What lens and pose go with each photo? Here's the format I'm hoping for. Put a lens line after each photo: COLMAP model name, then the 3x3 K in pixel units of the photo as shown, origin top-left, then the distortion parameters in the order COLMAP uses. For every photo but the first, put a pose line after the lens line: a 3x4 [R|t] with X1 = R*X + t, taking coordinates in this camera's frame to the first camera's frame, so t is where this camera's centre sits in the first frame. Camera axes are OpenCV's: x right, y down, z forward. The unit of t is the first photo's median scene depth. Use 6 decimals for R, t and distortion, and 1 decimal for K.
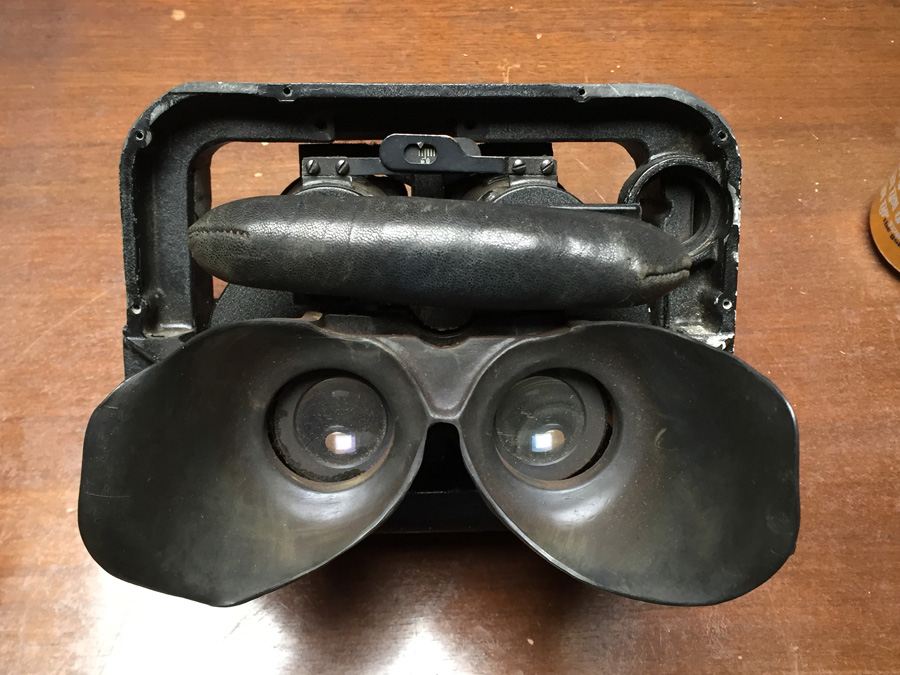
lens RADIAL K [[1020.5, 0, 455.7], [0, 1020.5, 338.5], [0, 0, 1]] dist [0.031226, 0.000000]
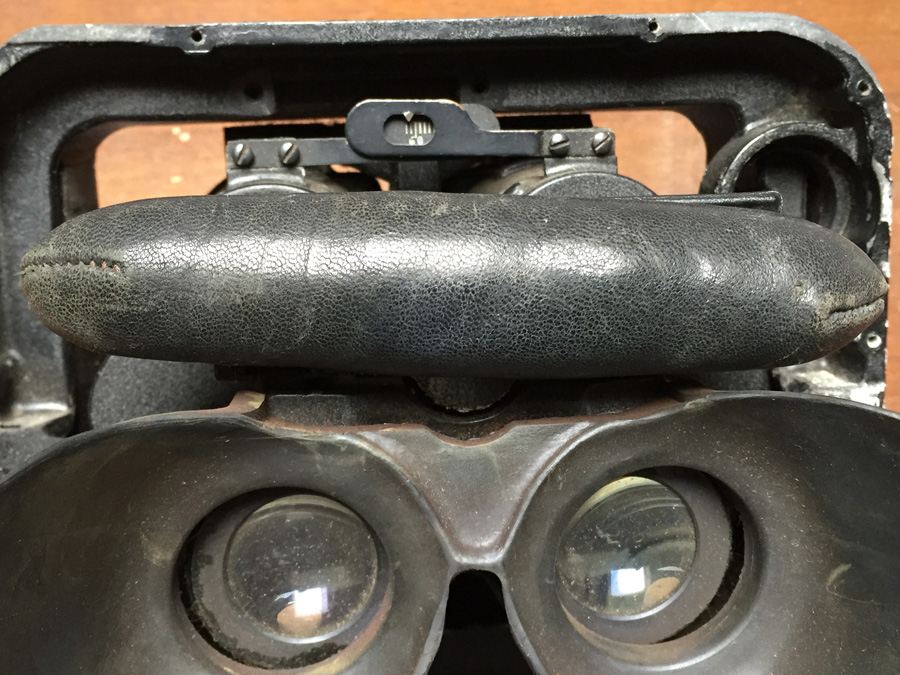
lens RADIAL K [[1020.5, 0, 444.5], [0, 1020.5, 334.6], [0, 0, 1]] dist [0.031226, 0.000000]
pose [[0.998611, -0.039490, 0.034872, -0.043311], [0.040006, 0.999098, -0.014215, -0.043981], [-0.034280, 0.015590, 0.999291, 0.383171]]
